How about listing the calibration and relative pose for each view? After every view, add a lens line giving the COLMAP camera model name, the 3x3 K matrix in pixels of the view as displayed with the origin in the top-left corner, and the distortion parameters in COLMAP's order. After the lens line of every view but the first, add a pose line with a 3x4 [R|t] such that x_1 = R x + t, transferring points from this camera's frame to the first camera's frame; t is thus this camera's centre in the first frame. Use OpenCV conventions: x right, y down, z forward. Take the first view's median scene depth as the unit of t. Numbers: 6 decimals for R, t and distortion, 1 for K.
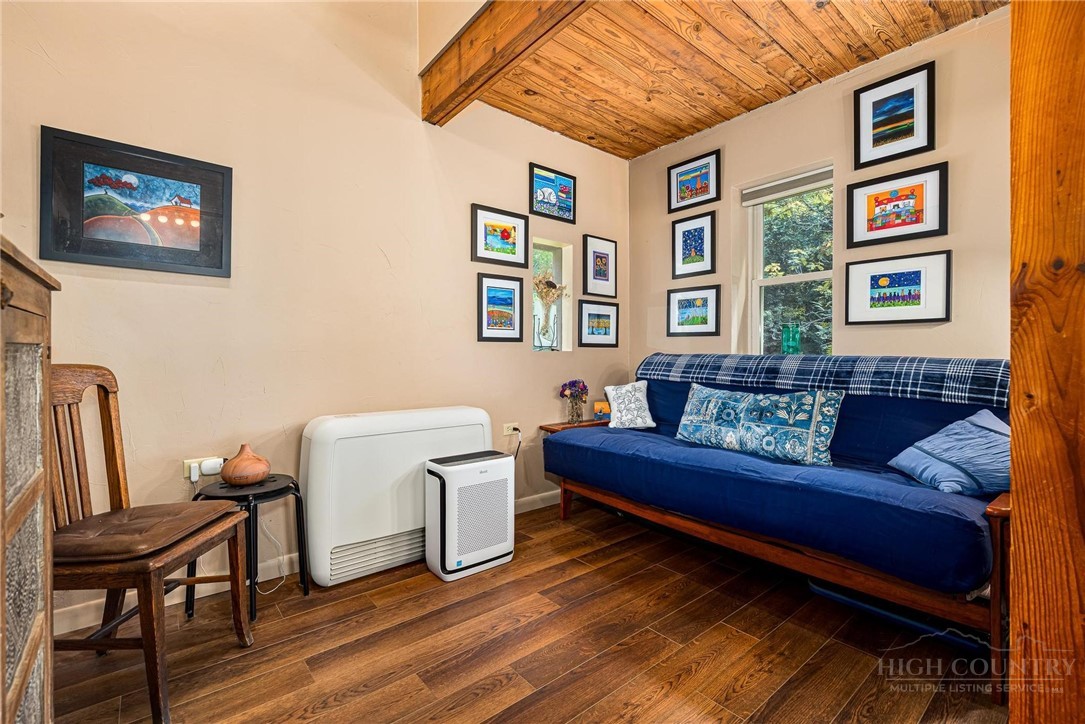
lens RADIAL K [[481.7, 0, 542.5], [0, 481.7, 362.0], [0, 0, 1]] dist [-0.018819, 0.000118]
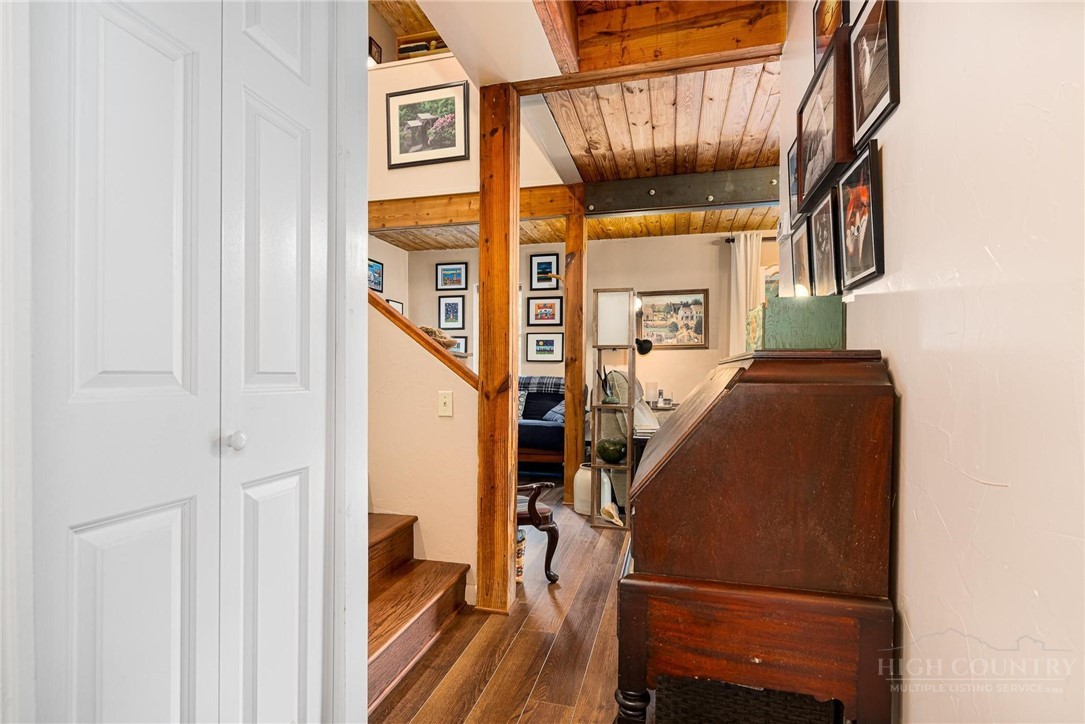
lens RADIAL K [[481.7, 0, 542.5], [0, 481.7, 362.0], [0, 0, 1]] dist [-0.018819, 0.000118]
pose [[0.813532, 0.013089, 0.581373, -0.592434], [0.004770, 0.999563, -0.029178, -0.010806], [-0.581500, 0.026510, 0.813114, -0.840513]]
